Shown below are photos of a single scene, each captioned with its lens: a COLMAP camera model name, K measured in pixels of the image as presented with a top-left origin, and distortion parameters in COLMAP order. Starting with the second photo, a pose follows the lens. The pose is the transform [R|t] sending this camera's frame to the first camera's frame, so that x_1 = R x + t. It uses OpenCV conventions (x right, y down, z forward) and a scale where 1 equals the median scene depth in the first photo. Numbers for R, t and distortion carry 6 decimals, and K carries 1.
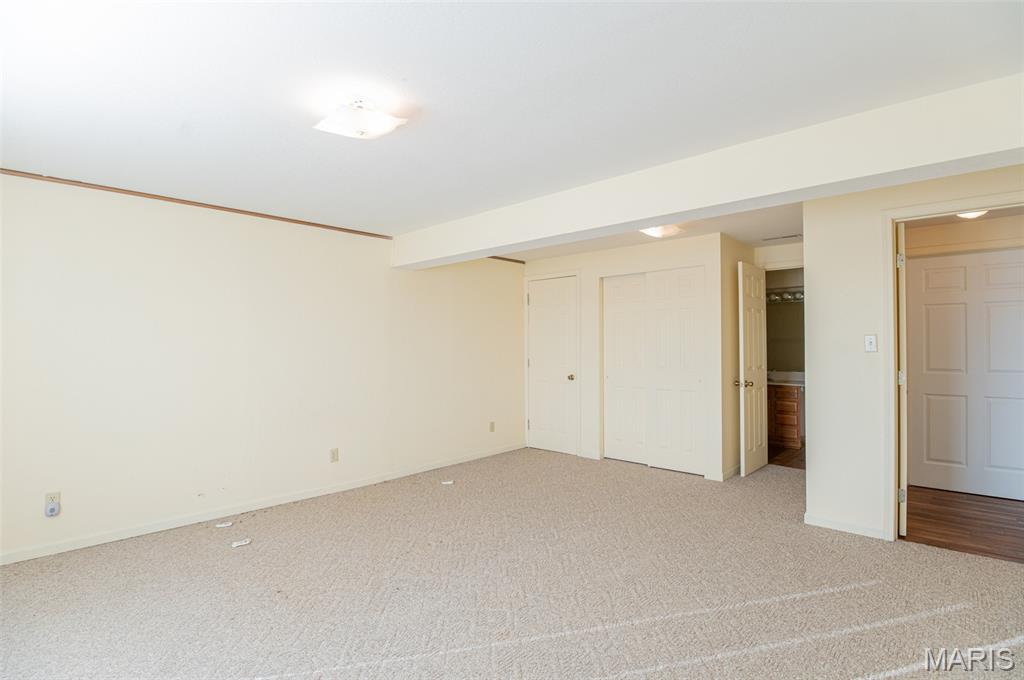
lens RADIAL K [[496.3, 0, 513.6], [0, 496.3, 342.2], [0, 0, 1]] dist [-0.025687, -0.001887]
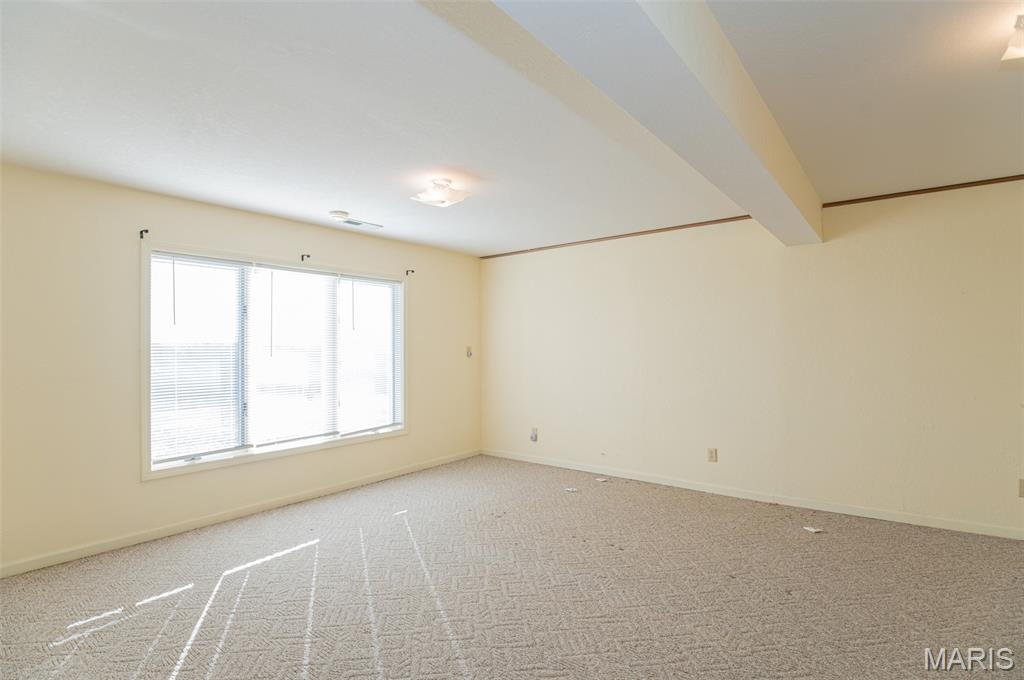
lens RADIAL K [[496.3, 0, 513.7], [0, 496.3, 341.7], [0, 0, 1]] dist [-0.025687, -0.001887]
pose [[0.095970, -0.001917, -0.995382, 0.599863], [0.013775, 0.999905, -0.000597, -0.002038], [0.995289, -0.013654, 0.095987, 0.534754]]
